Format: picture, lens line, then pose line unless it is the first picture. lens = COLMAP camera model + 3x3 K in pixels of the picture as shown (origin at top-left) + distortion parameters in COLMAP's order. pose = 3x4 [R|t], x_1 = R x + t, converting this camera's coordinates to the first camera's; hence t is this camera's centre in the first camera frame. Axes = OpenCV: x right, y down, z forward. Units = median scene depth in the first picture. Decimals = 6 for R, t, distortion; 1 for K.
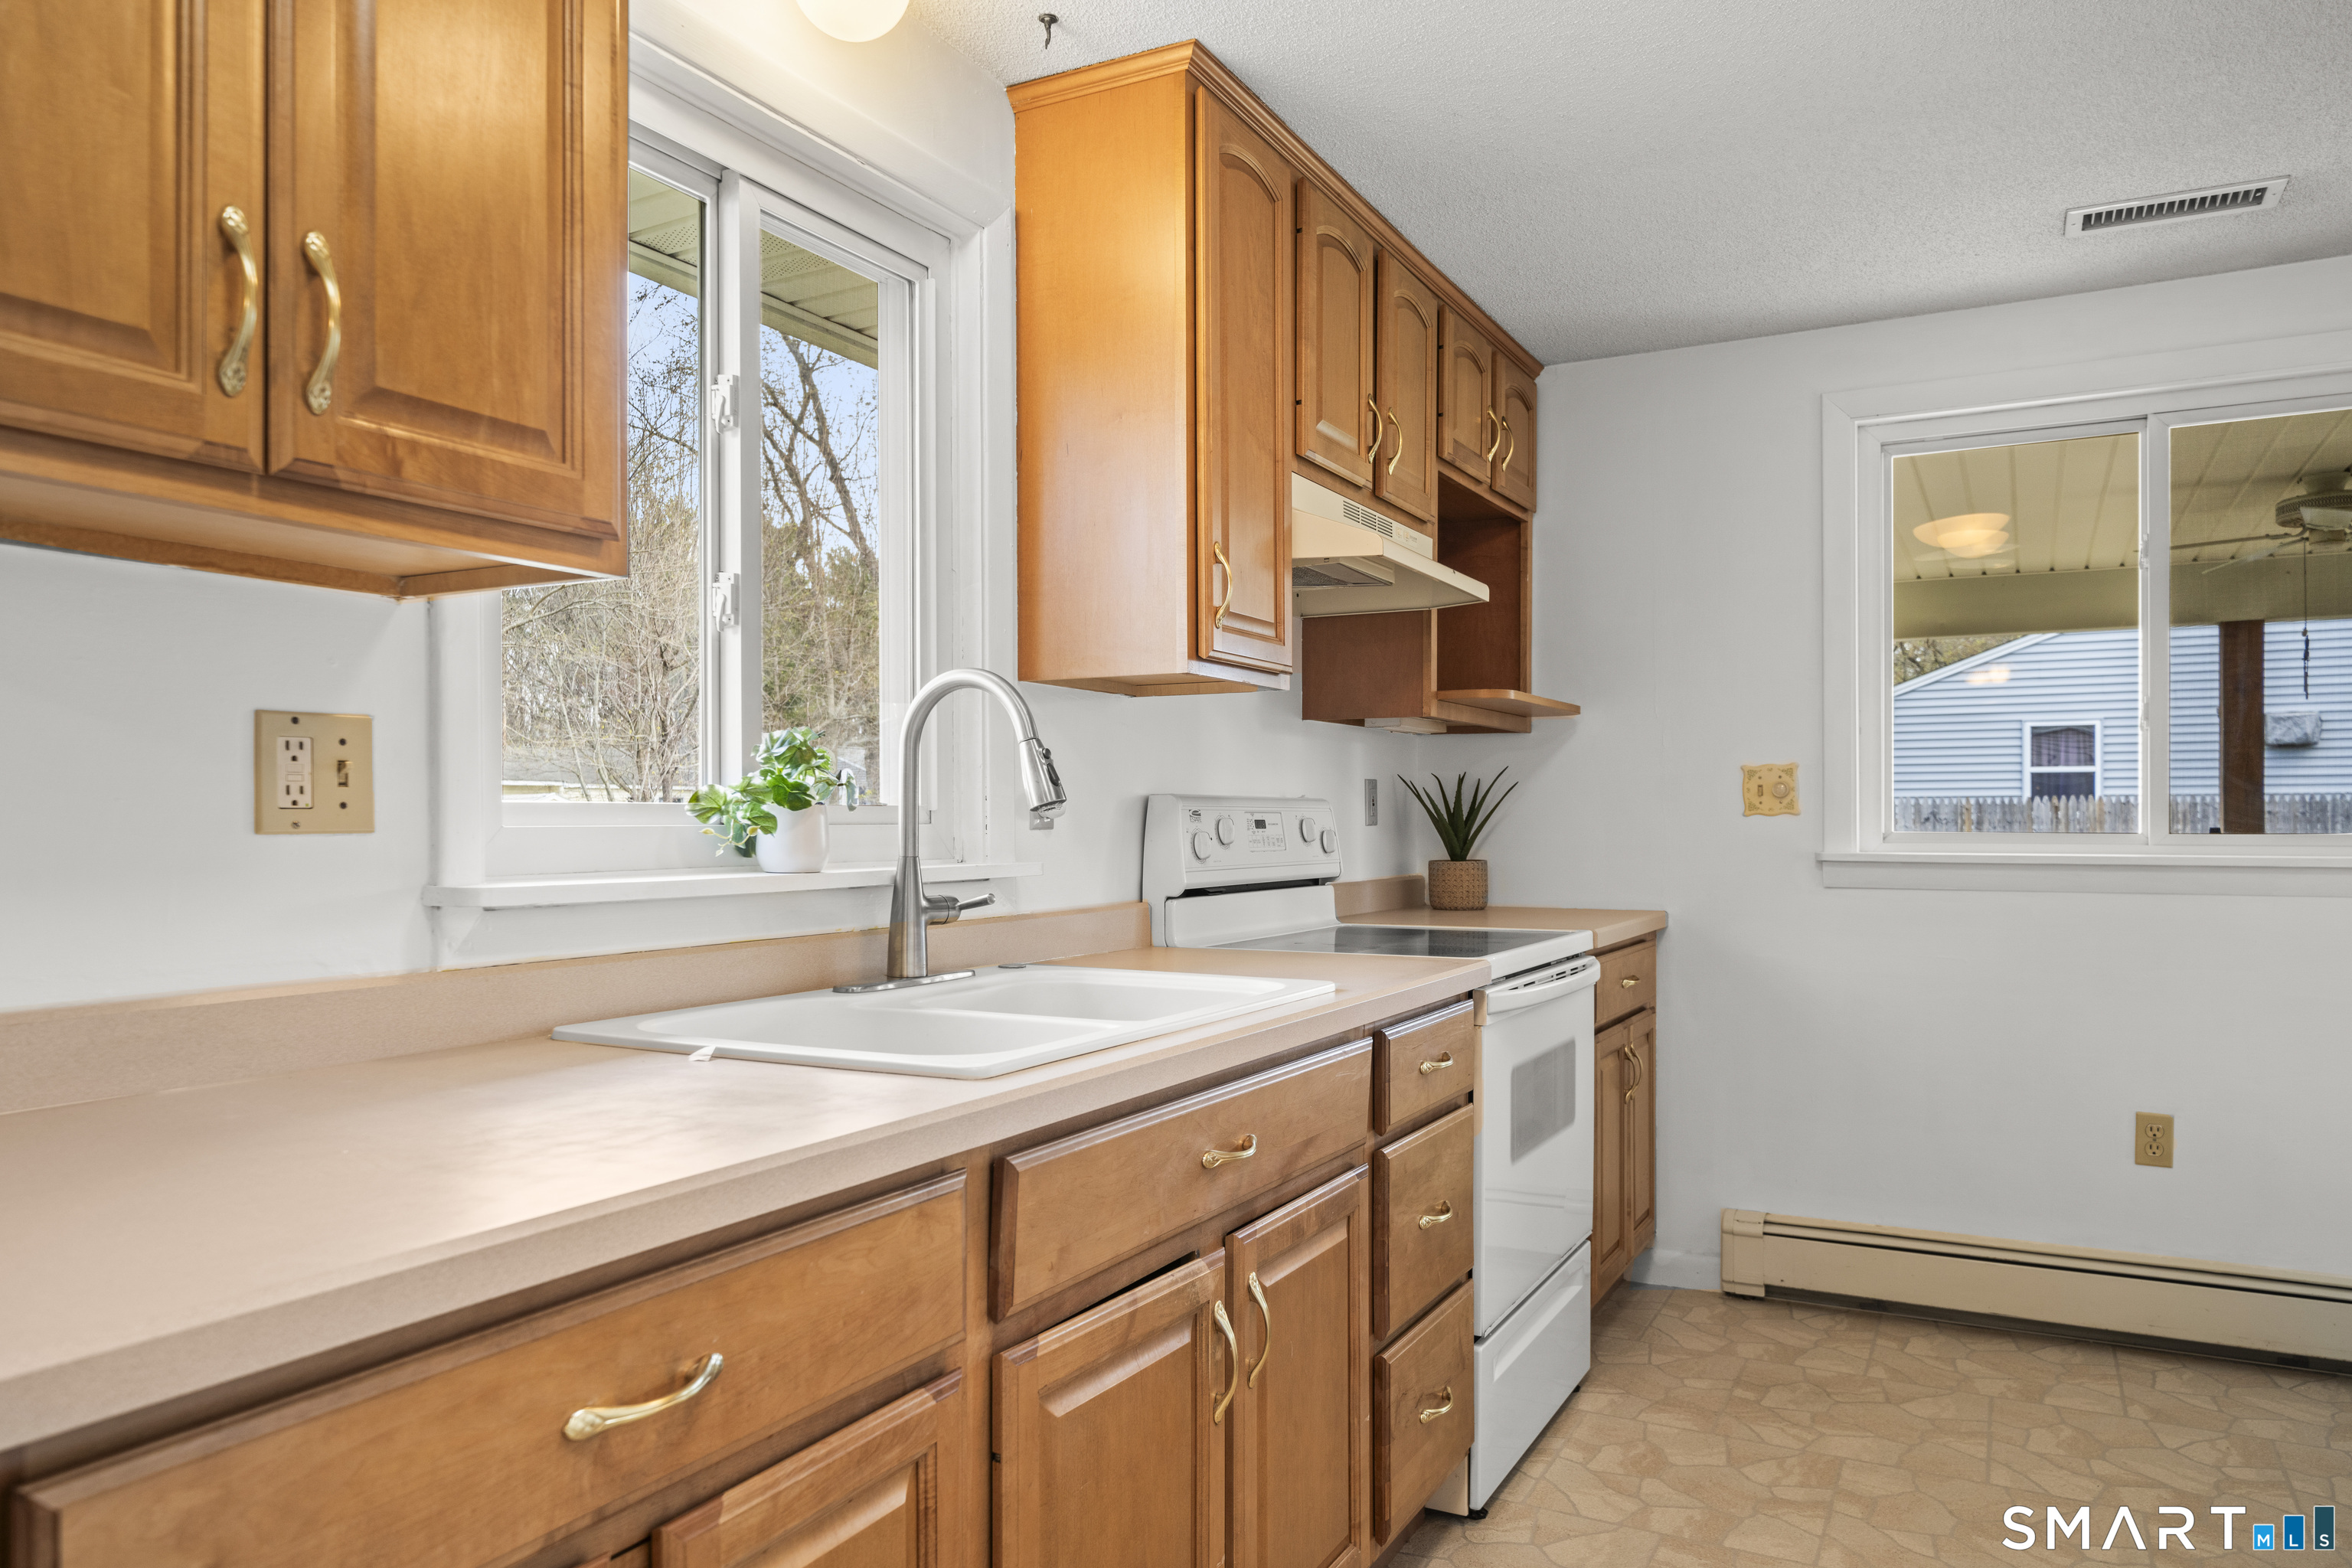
lens RADIAL K [[1577.6, 0, 1180.0], [0, 1577.6, 813.9], [0, 0, 1]] dist [0.000698, -0.001020]
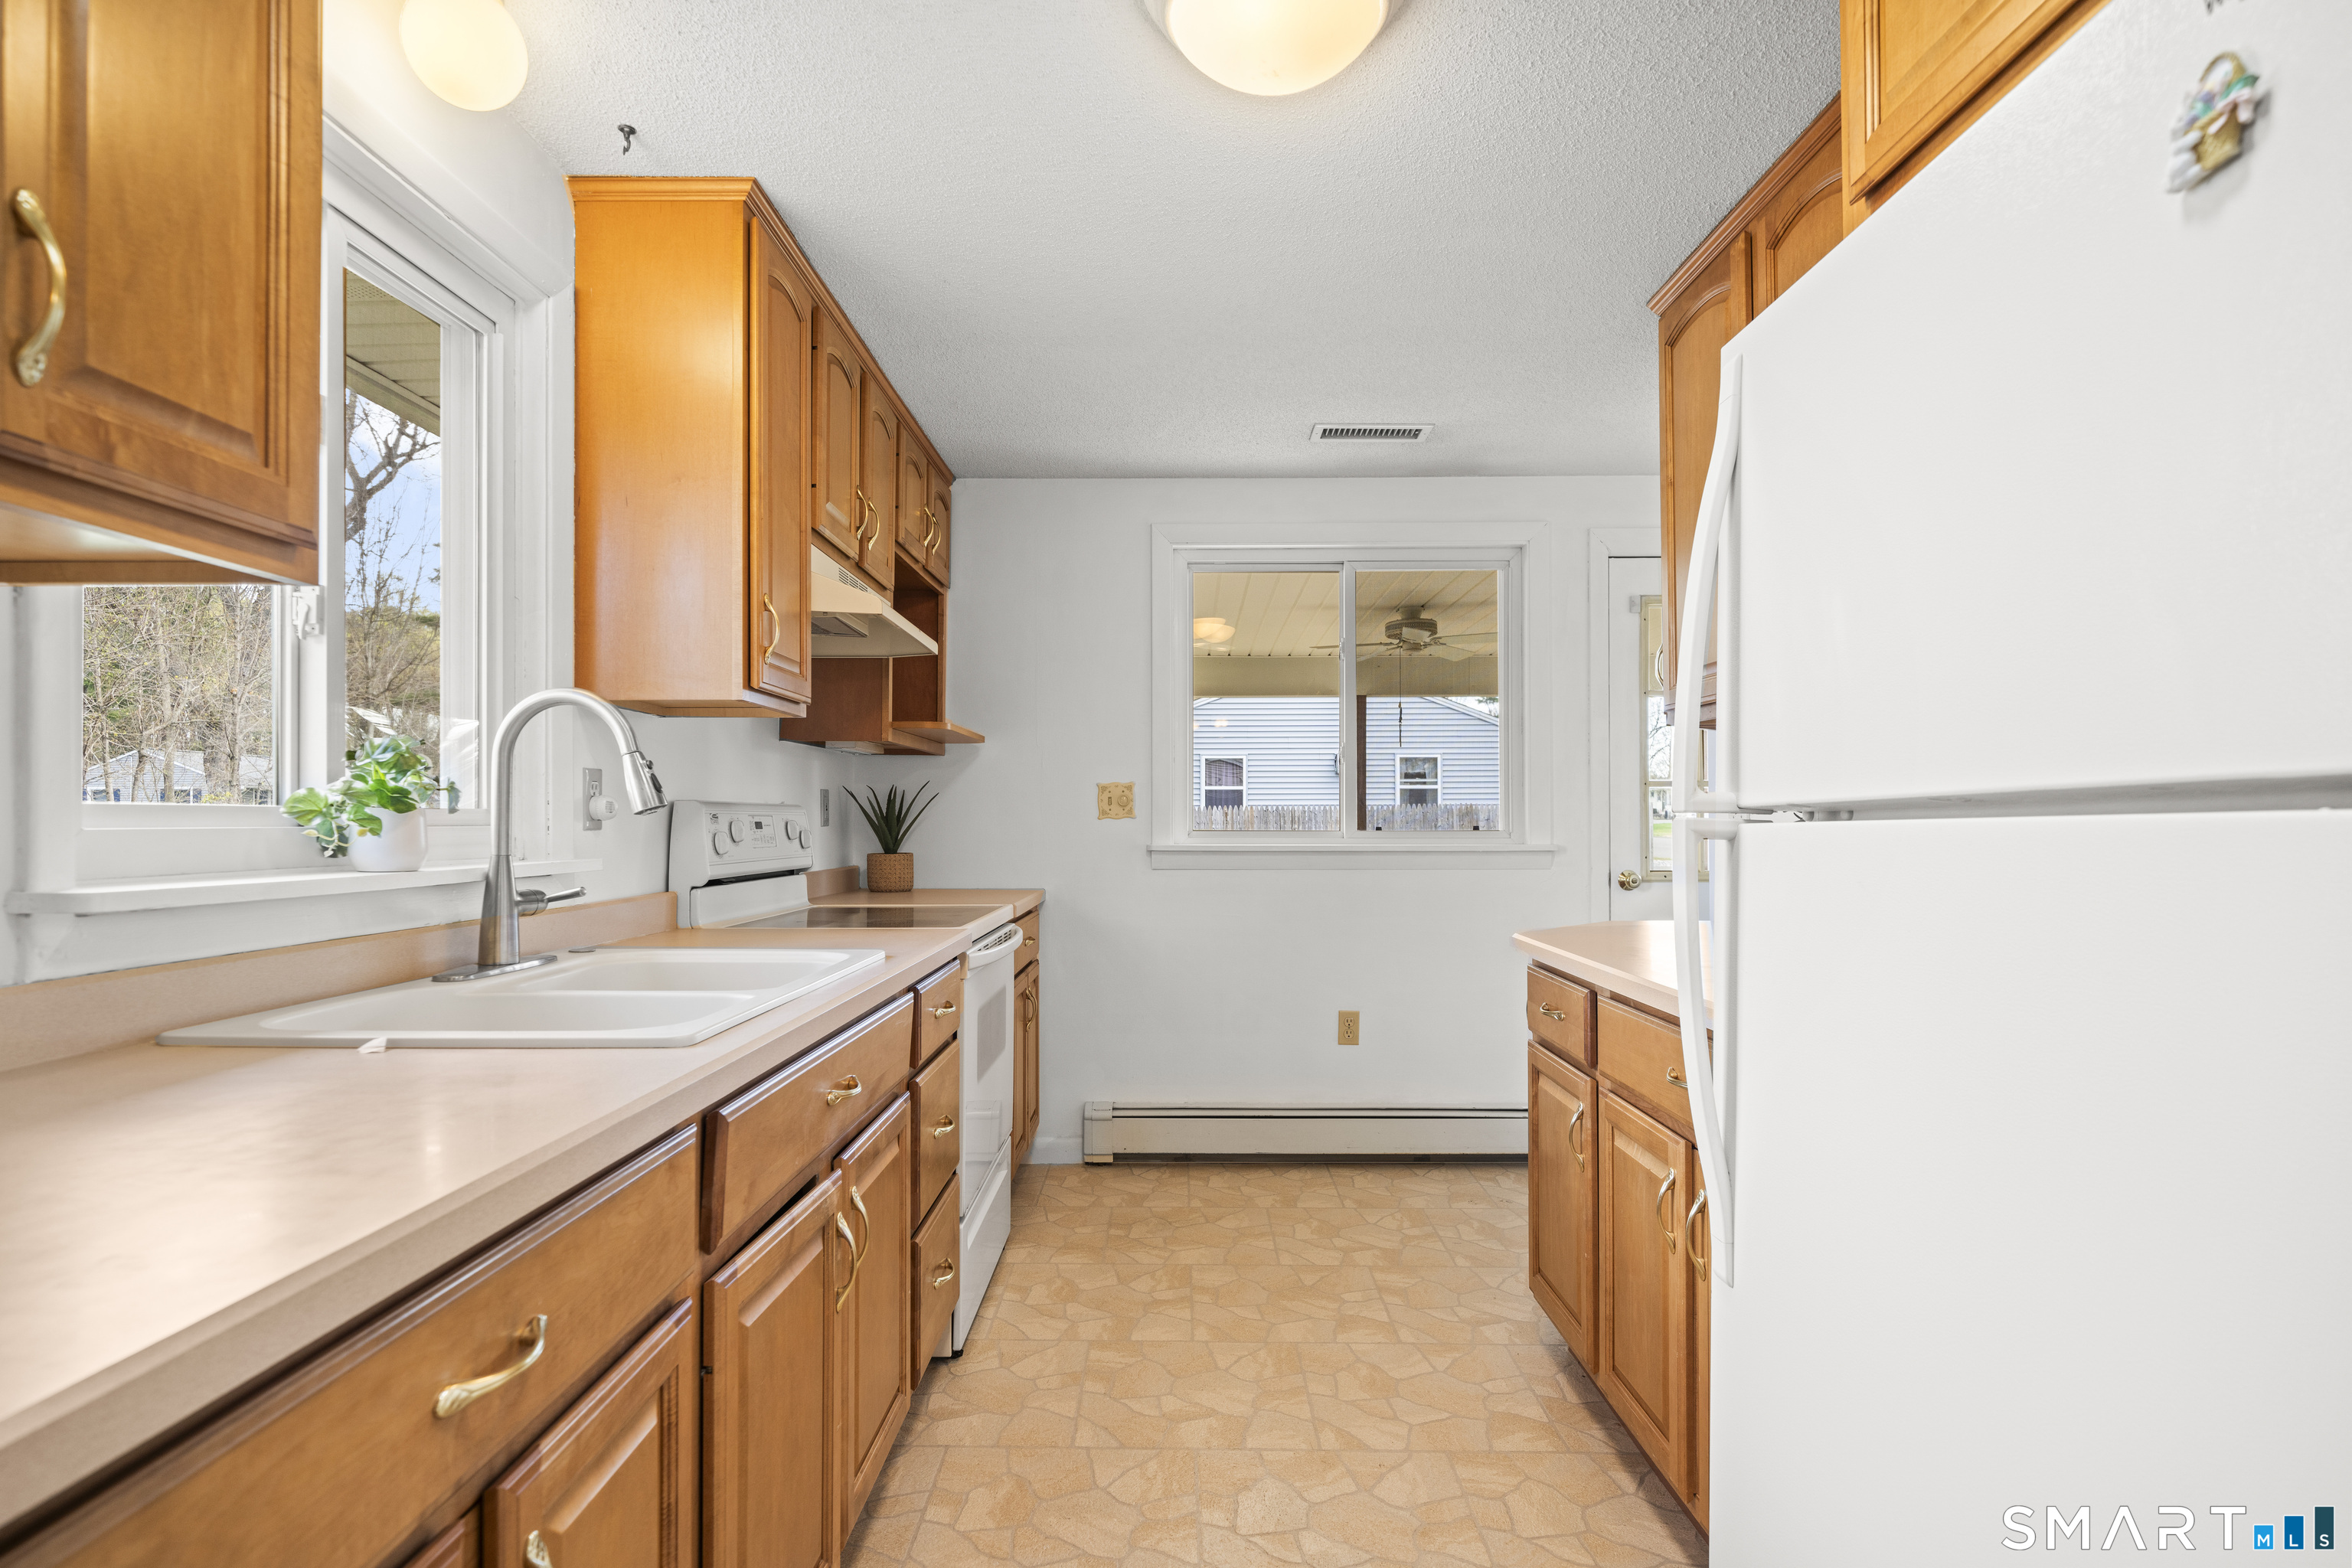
lens RADIAL K [[1215.8, 0, 1178.9], [0, 1215.8, 808.6], [0, 0, 1]] dist [-0.002935, 0.001372]
pose [[0.884808, 0.005421, 0.465923, -0.124824], [-0.002223, 0.999970, -0.007413, -0.000152], [-0.465950, 0.005524, 0.884794, 0.023417]]
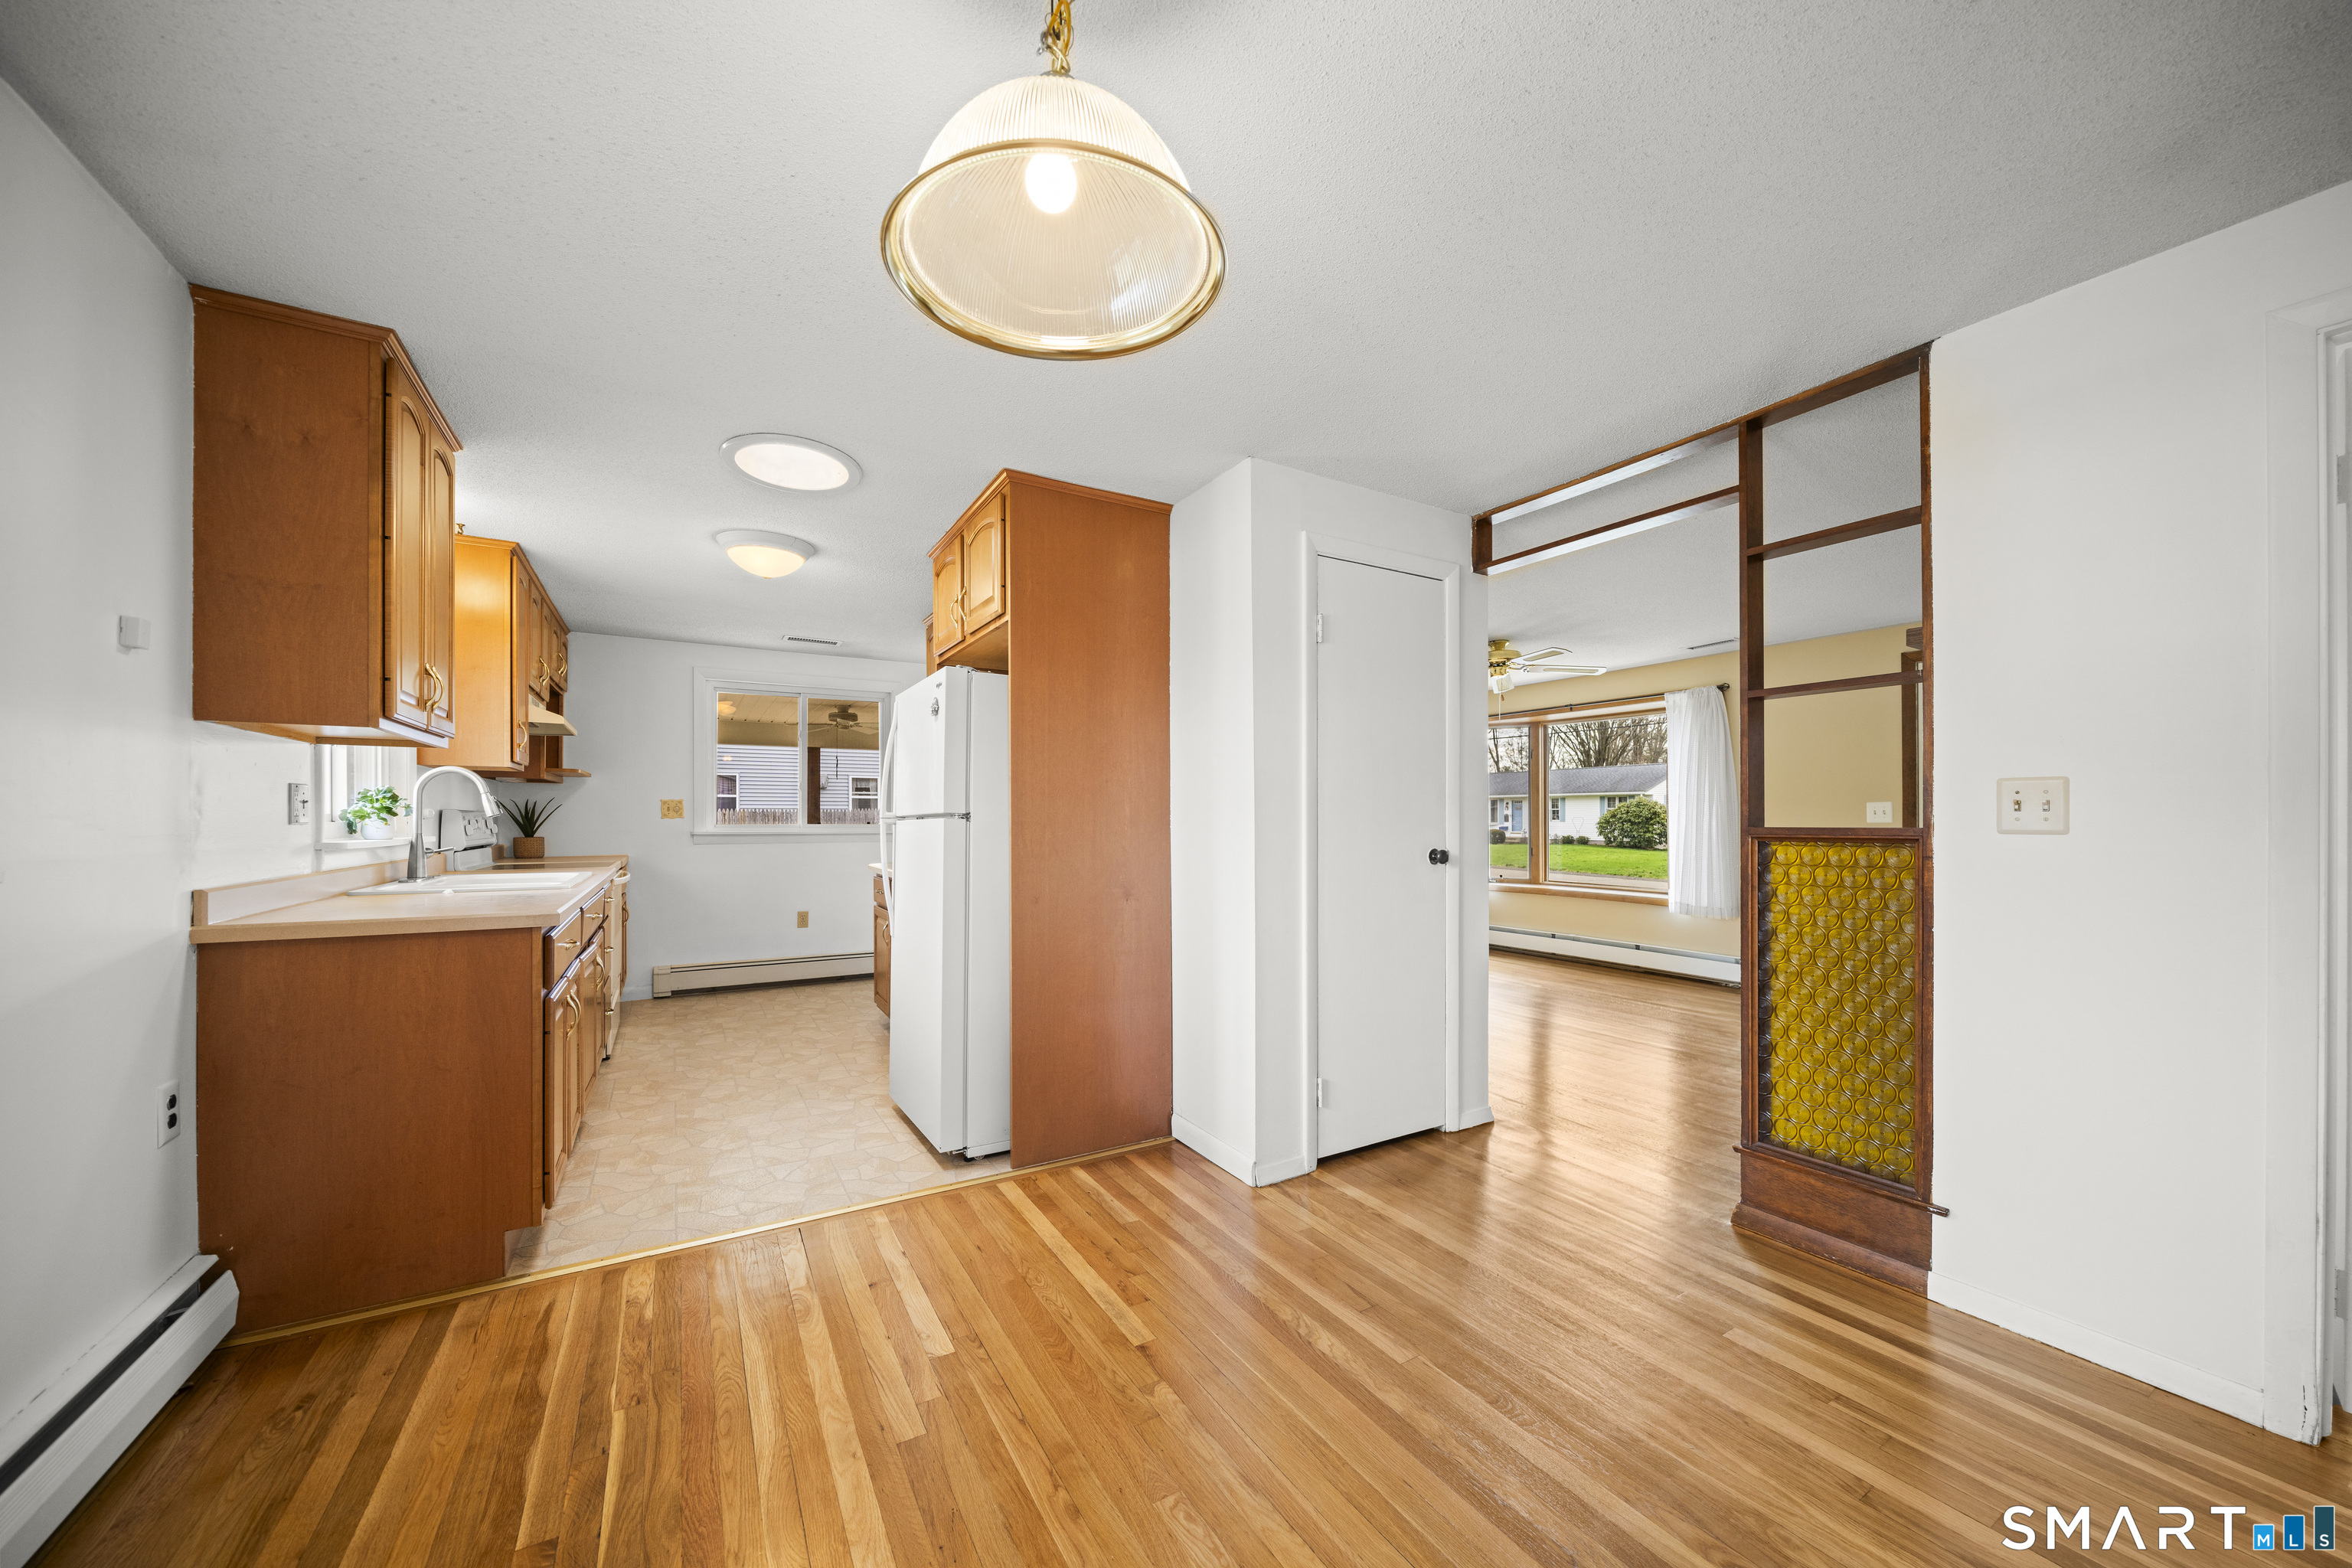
lens RADIAL K [[818.6, 0, 1167.0], [0, 818.6, 817.2], [0, 0, 1]] dist [-0.008640, 0.000056]
pose [[0.519124, 0.001673, 0.854698, -0.585075], [-0.002404, 0.999997, -0.000498, -0.002553], [-0.854696, -0.001797, 0.519126, -0.692050]]
